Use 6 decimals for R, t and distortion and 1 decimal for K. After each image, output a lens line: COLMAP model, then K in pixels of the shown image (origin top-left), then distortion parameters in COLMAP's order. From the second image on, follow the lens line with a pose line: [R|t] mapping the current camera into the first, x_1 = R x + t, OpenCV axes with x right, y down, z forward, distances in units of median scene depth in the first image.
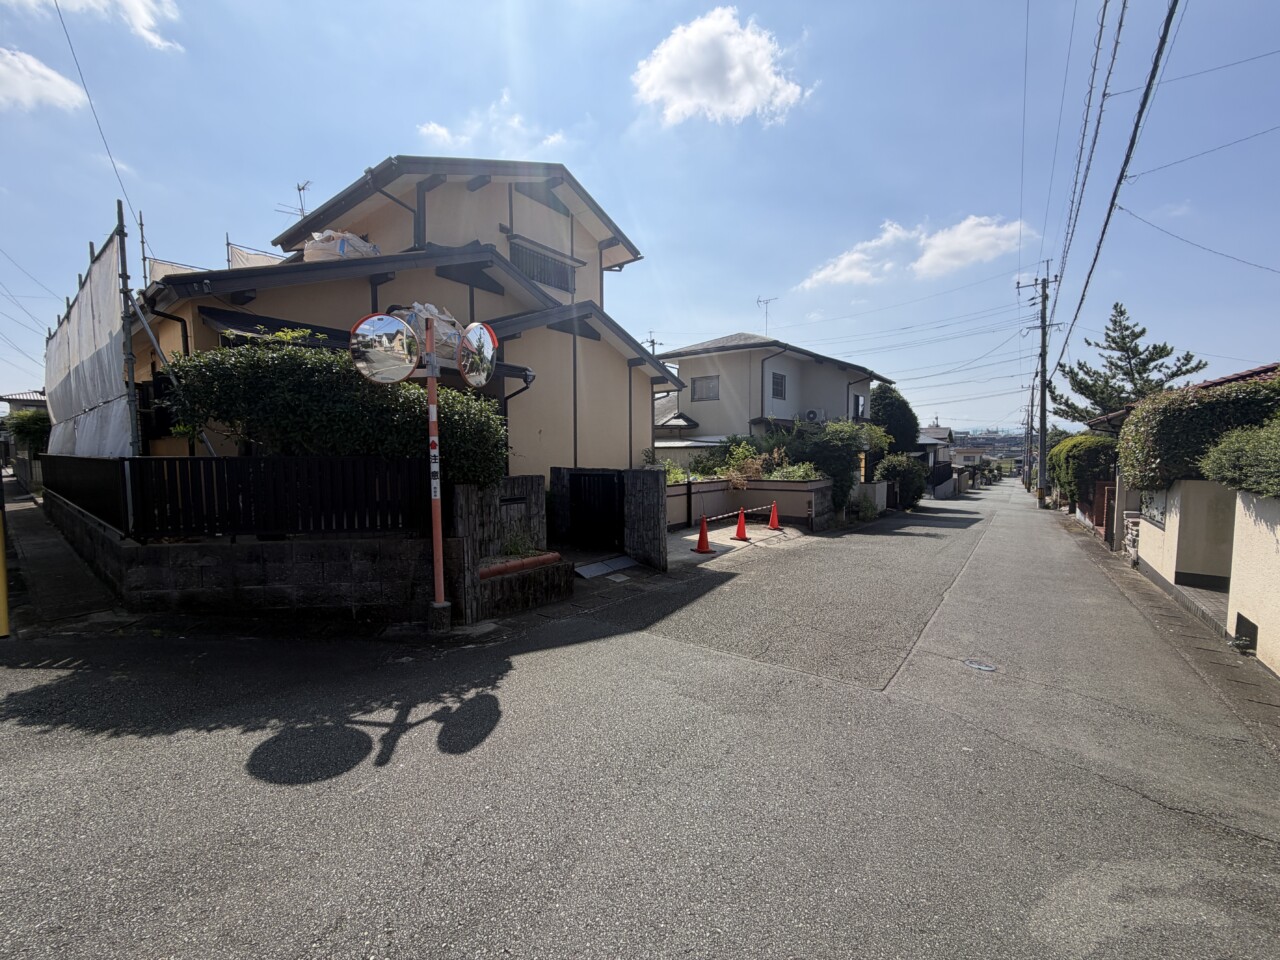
lens RADIAL K [[504.5, 0, 639.7], [0, 504.5, 480.6], [0, 0, 1]] dist [-0.000220, 0.000493]
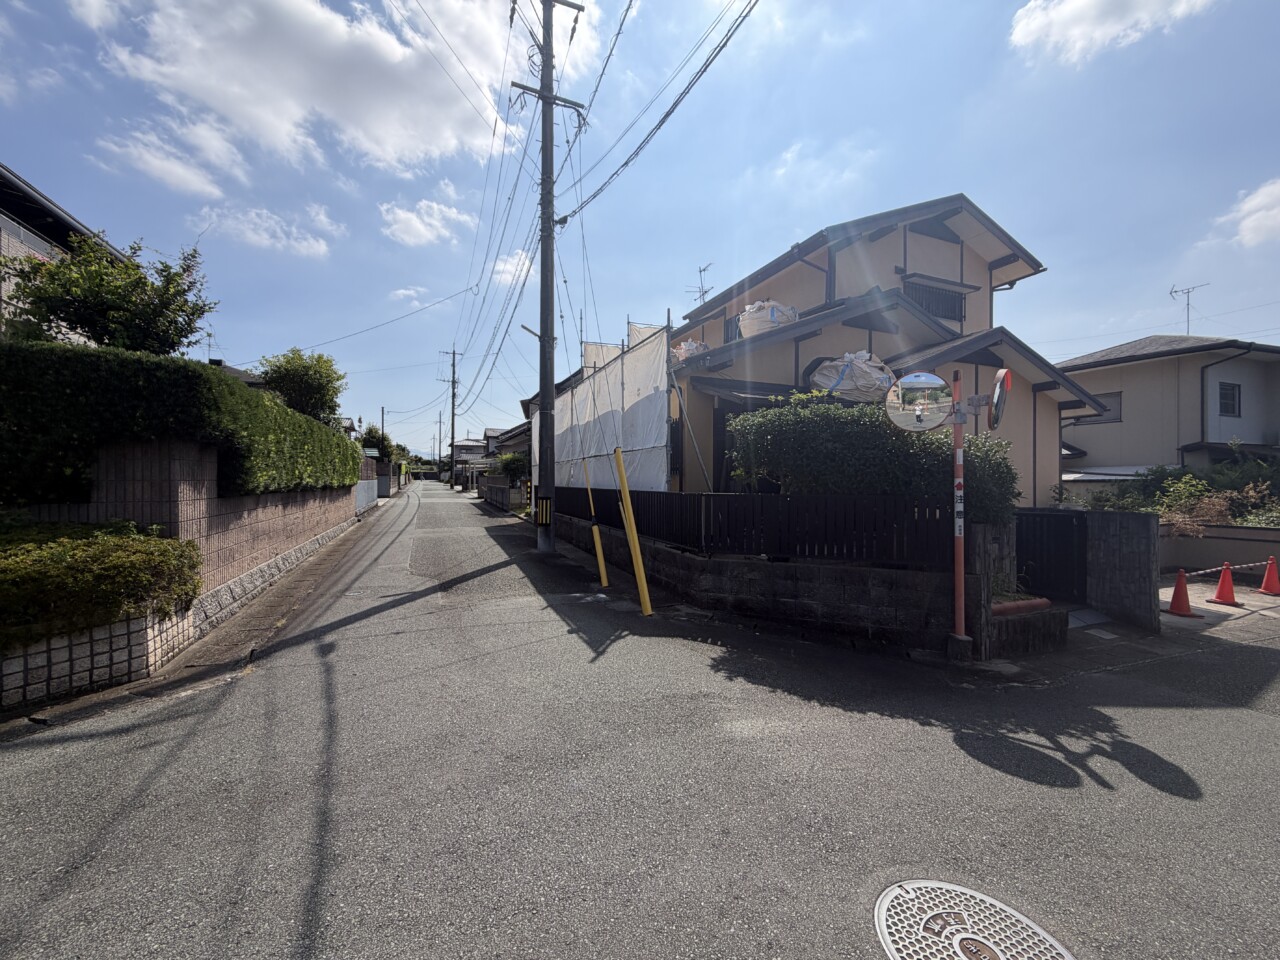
lens RADIAL K [[504.5, 0, 646.5], [0, 504.5, 482.1], [0, 0, 1]] dist [-0.000220, 0.000493]
pose [[0.873276, 0.005629, -0.487193, -0.421459], [-0.032891, 0.998333, -0.047422, -0.005998], [0.486114, 0.057437, 0.872006, -0.234088]]
